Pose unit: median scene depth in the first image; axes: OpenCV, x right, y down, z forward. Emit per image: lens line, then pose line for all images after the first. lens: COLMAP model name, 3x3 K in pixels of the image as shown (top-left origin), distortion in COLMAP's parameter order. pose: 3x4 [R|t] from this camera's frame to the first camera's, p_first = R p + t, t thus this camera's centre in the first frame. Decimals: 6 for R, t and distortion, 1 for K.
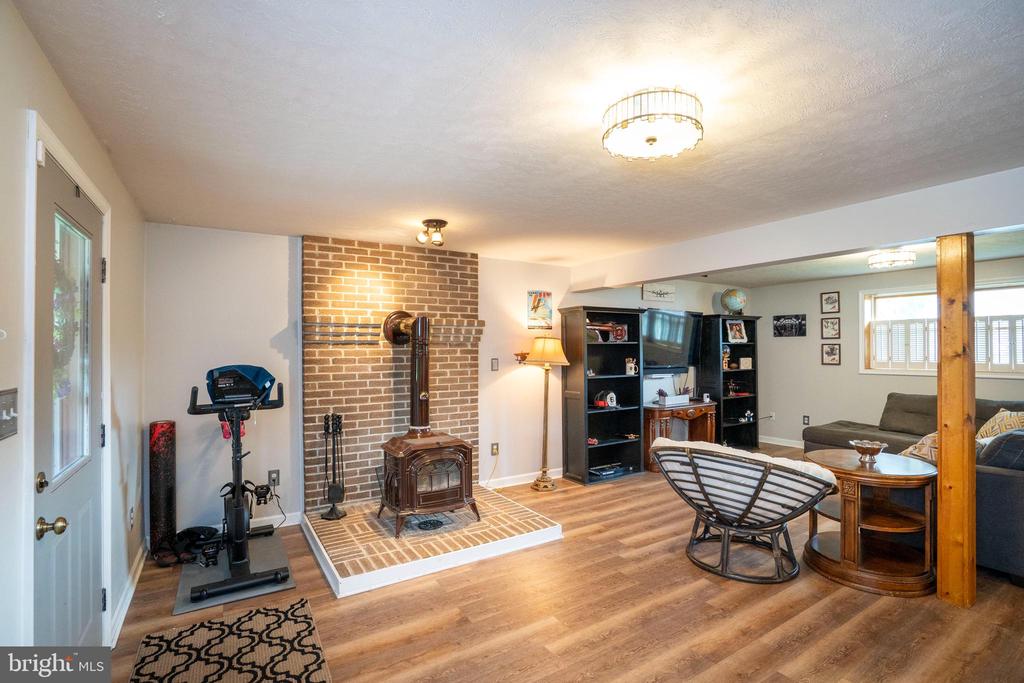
lens RADIAL K [[471.4, 0, 508.9], [0, 471.4, 346.3], [0, 0, 1]] dist [-0.035160, -0.000110]
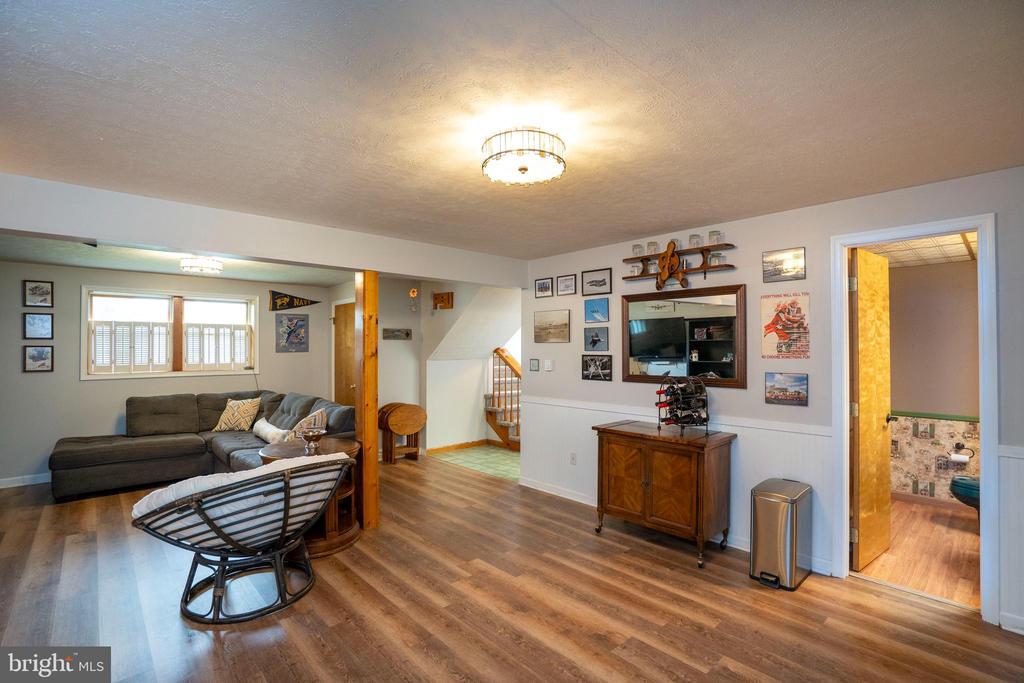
lens RADIAL K [[471.4, 0, 508.9], [0, 471.4, 346.3], [0, 0, 1]] dist [-0.035160, -0.000110]
pose [[-0.194118, 0.009487, 0.980932, -0.295401], [-0.000869, 0.999951, -0.009842, 0.003868], [-0.980978, -0.002763, -0.194101, 0.451192]]
